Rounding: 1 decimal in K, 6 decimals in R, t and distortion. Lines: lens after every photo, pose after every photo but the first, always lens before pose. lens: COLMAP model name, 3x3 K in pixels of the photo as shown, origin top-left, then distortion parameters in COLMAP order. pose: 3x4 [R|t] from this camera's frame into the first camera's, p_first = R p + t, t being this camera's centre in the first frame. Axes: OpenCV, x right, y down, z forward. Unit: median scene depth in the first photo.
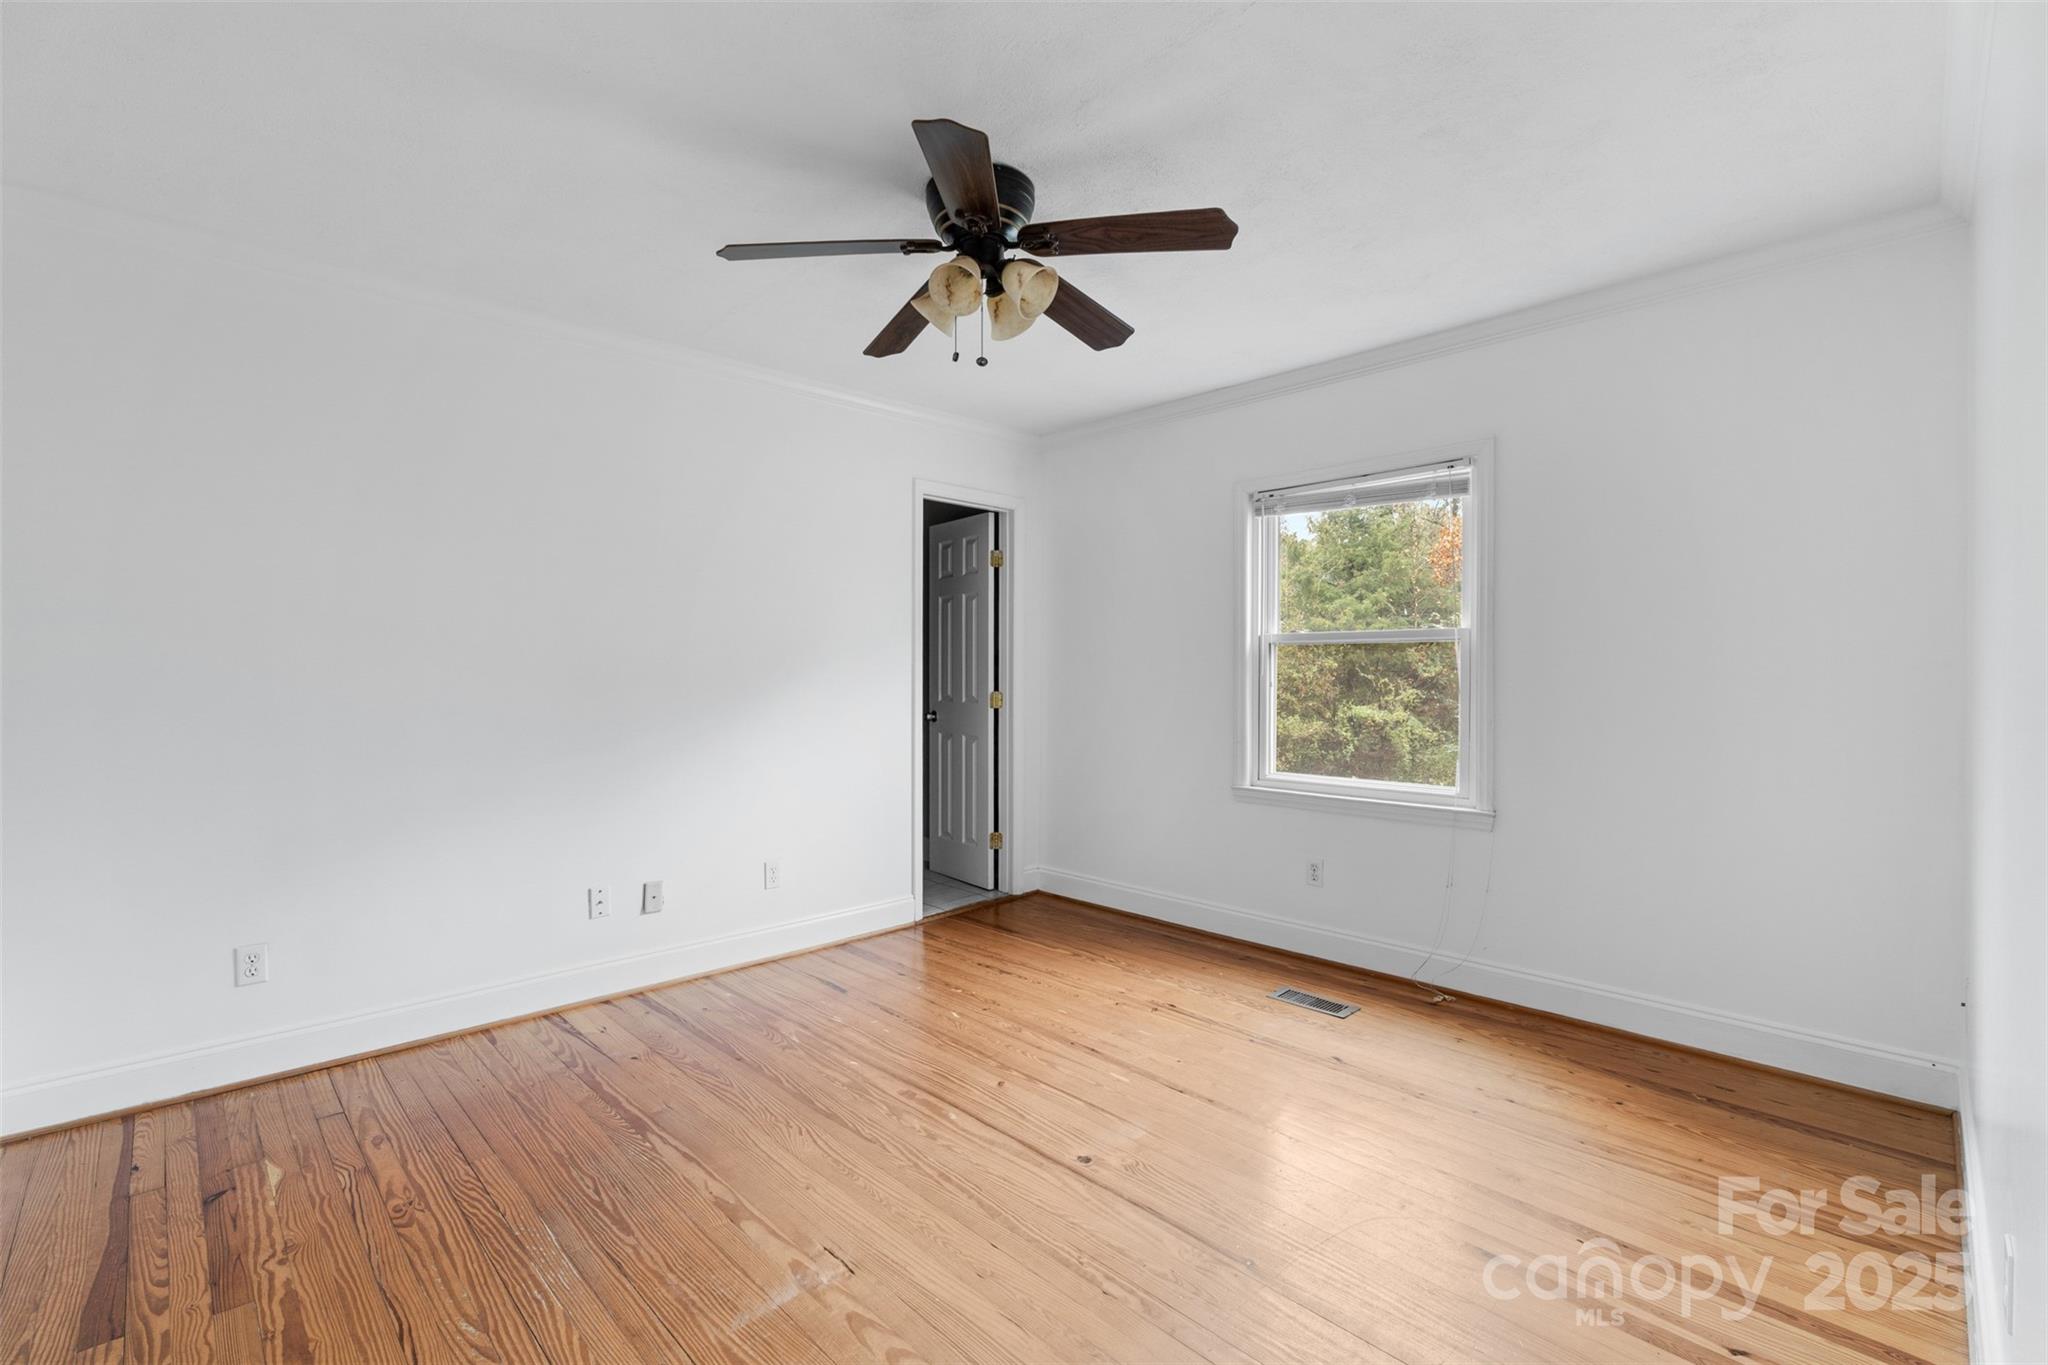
lens RADIAL K [[898.3, 0, 1015.2], [0, 898.3, 679.3], [0, 0, 1]] dist [0.004940, 0.000309]
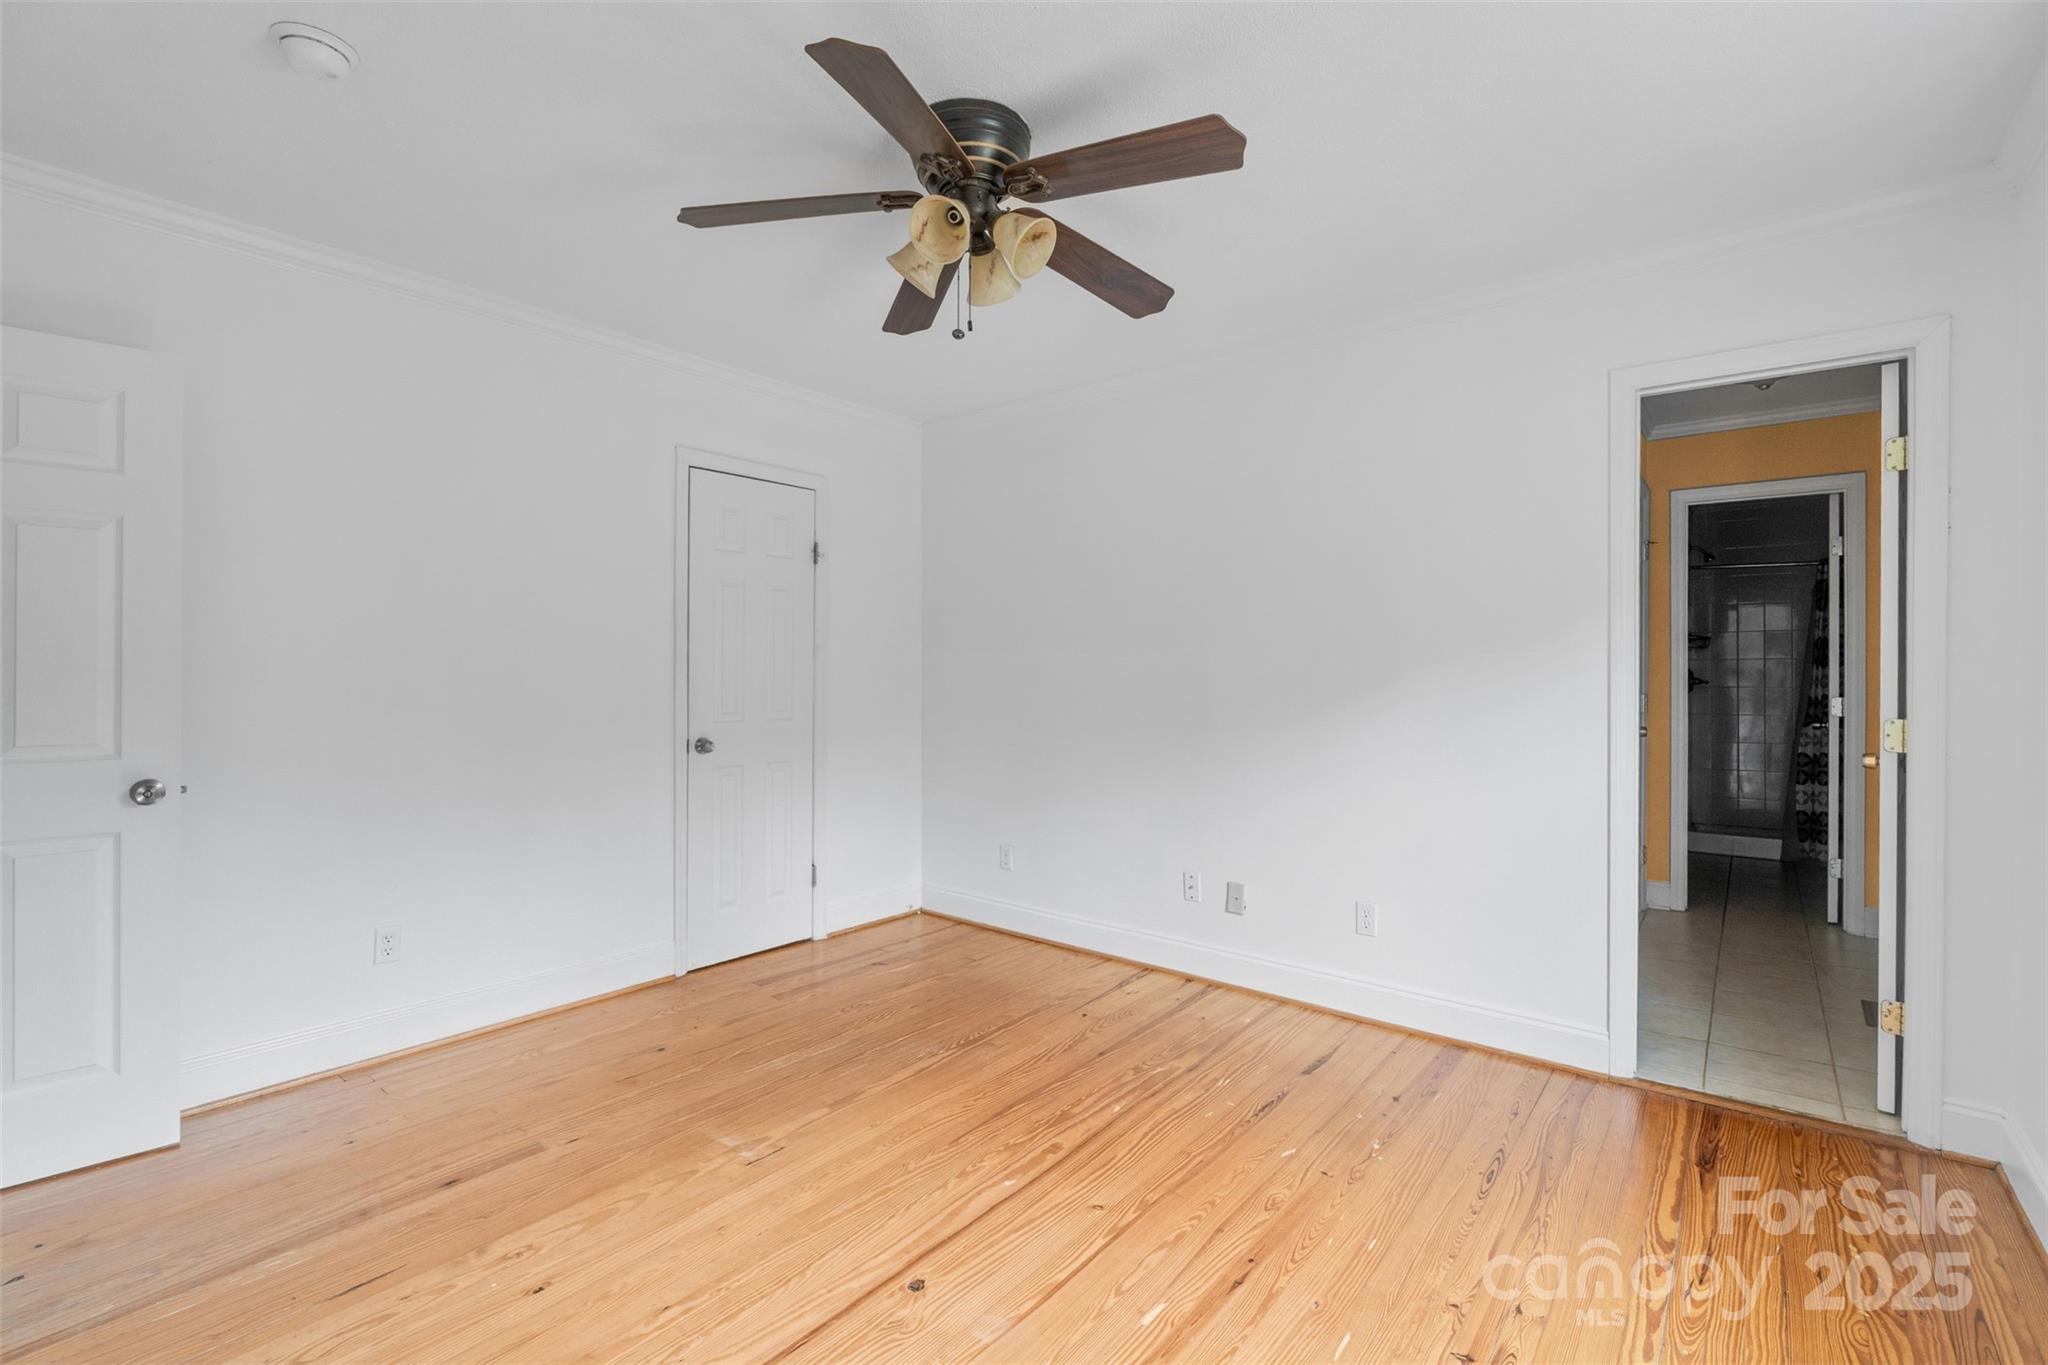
lens RADIAL K [[898.3, 0, 1016.5], [0, 898.3, 674.2], [0, 0, 1]] dist [0.004940, 0.000309]
pose [[0.125103, 0.007482, -0.992116, 0.662077], [-0.005688, 0.999961, 0.006823, -0.018944], [0.992127, 0.004790, 0.125141, 0.729183]]
